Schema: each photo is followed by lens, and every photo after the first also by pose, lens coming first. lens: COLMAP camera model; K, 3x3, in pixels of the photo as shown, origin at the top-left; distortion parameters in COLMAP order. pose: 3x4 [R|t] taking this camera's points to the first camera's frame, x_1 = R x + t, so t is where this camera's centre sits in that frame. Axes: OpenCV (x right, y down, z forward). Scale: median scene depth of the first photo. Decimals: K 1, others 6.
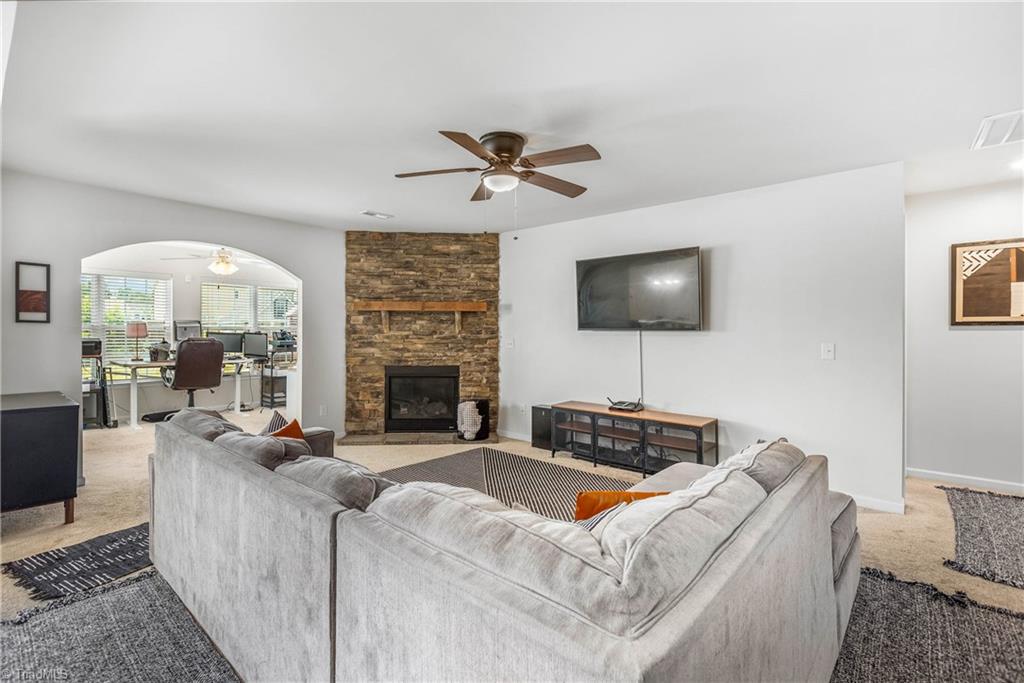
lens RADIAL K [[468.9, 0, 509.2], [0, 468.9, 331.4], [0, 0, 1]] dist [0.004110, -0.000448]
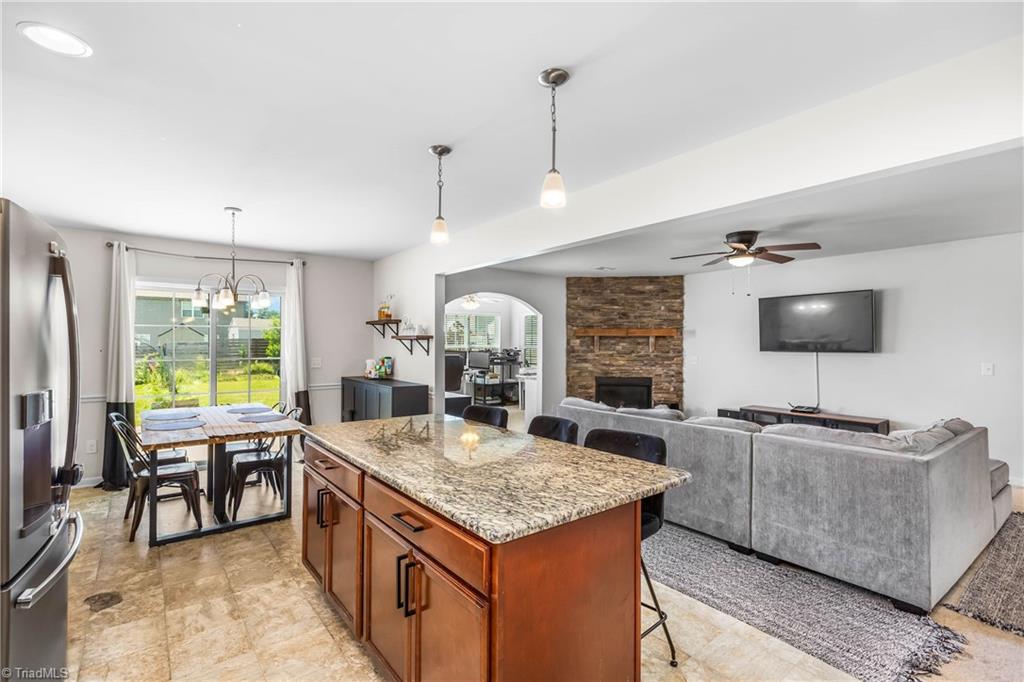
lens RADIAL K [[468.9, 0, 504.0], [0, 468.9, 343.9], [0, 0, 1]] dist [0.004110, -0.000448]
pose [[0.979696, -0.000896, -0.200486, -0.252280], [0.000521, 0.999998, -0.001922, -0.018079], [0.200487, 0.001778, 0.979695, -0.370144]]
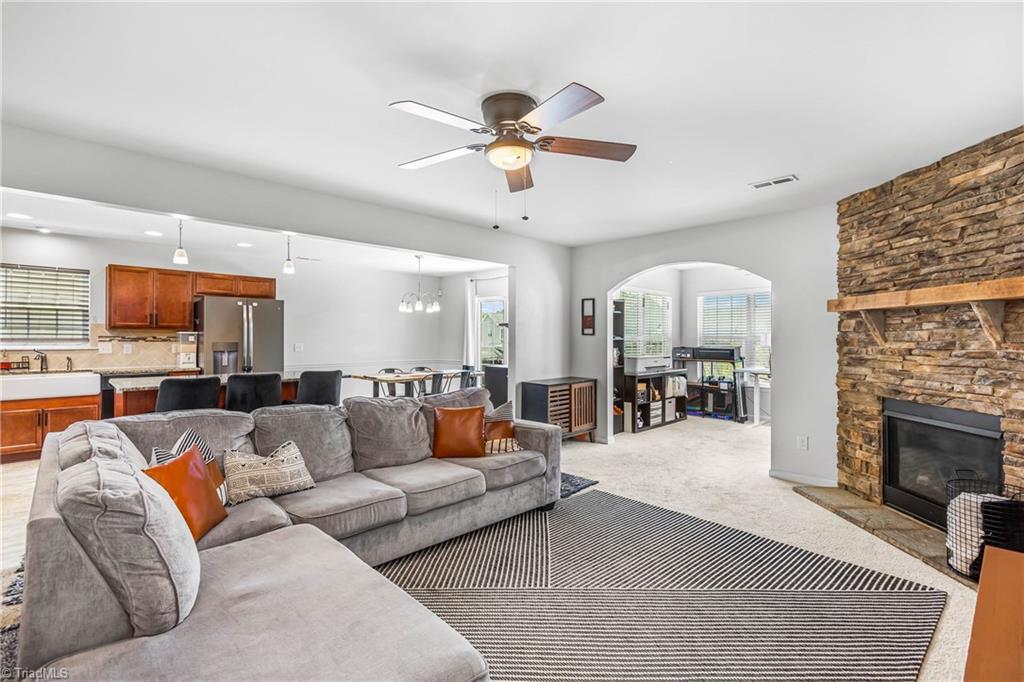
lens RADIAL K [[468.9, 0, 504.8], [0, 468.9, 334.9], [0, 0, 1]] dist [0.004110, -0.000448]
pose [[-0.090542, -0.008968, -0.995852, 0.410690], [-0.004642, 0.999952, -0.008583, -0.002202], [0.995882, 0.003845, -0.090579, 0.554823]]
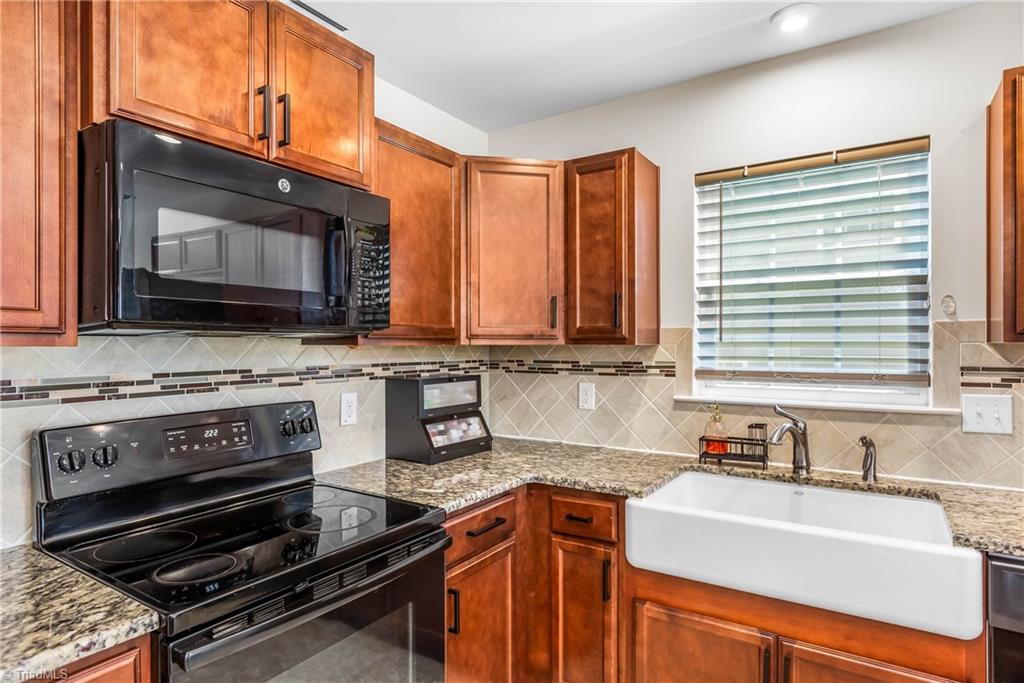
lens RADIAL K [[570.2, 0, 507.0], [0, 570.2, 345.7], [0, 0, 1]] dist [0.012091, -0.004504]
pose [[-0.992513, -0.000915, -0.122132, -0.206842], [-0.001094, 0.999998, 0.001395, -0.016682], [0.122131, 0.001518, -0.992513, -0.101195]]
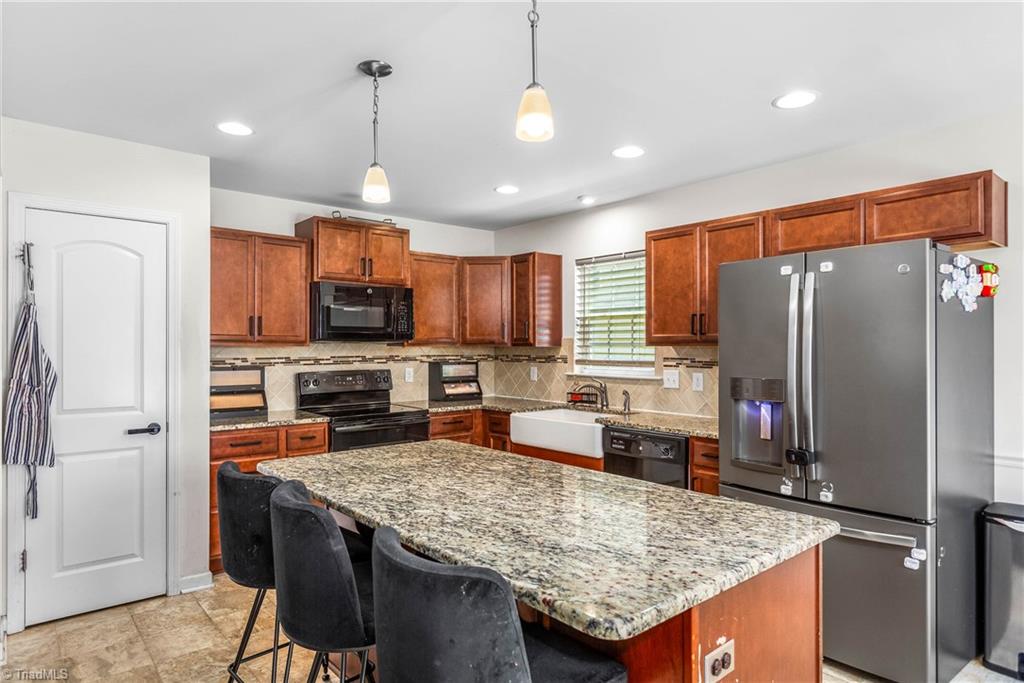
lens RADIAL K [[602.8, 0, 514.6], [0, 602.8, 347.7], [0, 0, 1]] dist [-0.008858, -0.000331]
pose [[-0.987797, -0.005032, 0.155665, -0.446971], [-0.004655, 0.999985, 0.002788, -0.017689], [-0.155677, 0.002029, -0.987806, 0.375189]]
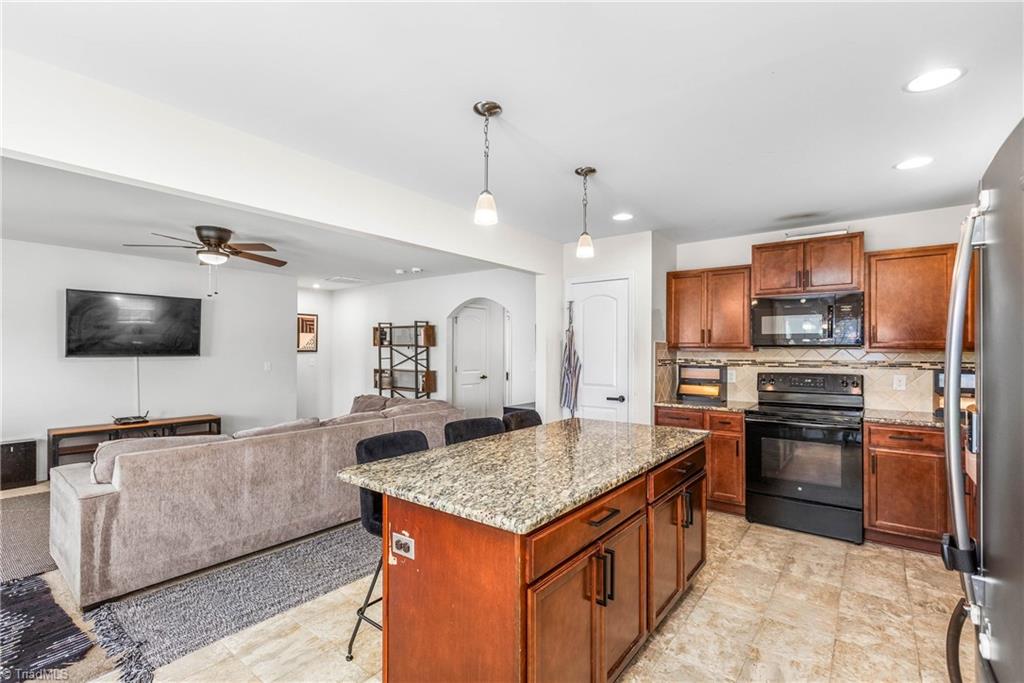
lens RADIAL K [[468.9, 0, 502.6], [0, 468.9, 351.9], [0, 0, 1]] dist [0.004110, -0.000448]
pose [[-0.039060, -0.007269, 0.999210, -0.786534], [-0.001820, 0.999972, 0.007203, -0.019710], [-0.999235, -0.001538, -0.039073, 0.082602]]
